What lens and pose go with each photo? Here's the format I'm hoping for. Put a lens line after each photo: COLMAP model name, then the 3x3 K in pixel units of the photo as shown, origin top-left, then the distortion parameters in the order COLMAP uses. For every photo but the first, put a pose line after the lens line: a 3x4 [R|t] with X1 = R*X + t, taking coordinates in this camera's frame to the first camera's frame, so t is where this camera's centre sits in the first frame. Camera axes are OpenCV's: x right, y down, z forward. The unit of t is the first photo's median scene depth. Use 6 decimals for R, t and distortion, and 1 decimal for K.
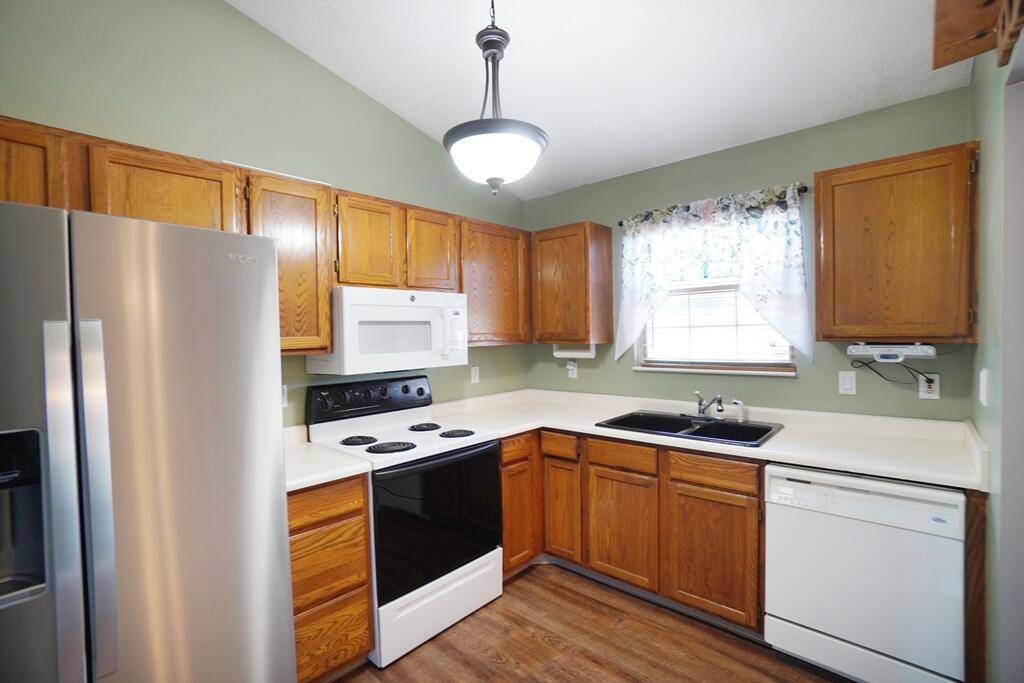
lens RADIAL K [[478.3, 0, 508.4], [0, 478.3, 340.3], [0, 0, 1]] dist [-0.001688, -0.000068]
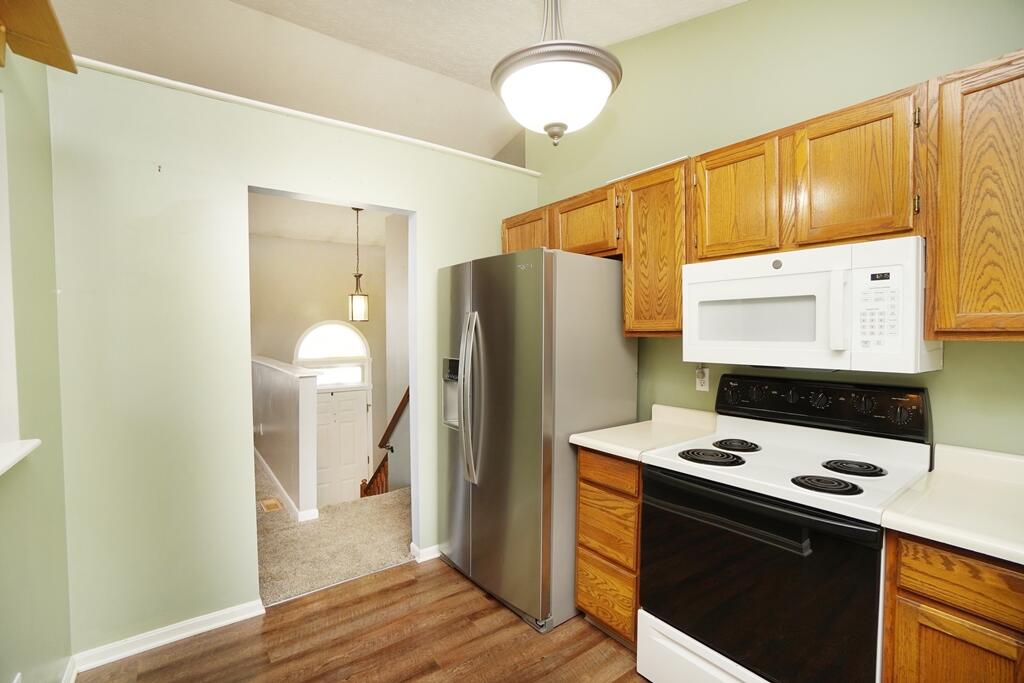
lens RADIAL K [[478.3, 0, 508.4], [0, 478.3, 340.3], [0, 0, 1]] dist [-0.001688, -0.000068]
pose [[-0.186446, 0.043743, -0.981491, 0.656098], [-0.005652, 0.998944, 0.045594, -0.008300], [0.982449, 0.014049, -0.186002, 0.885129]]
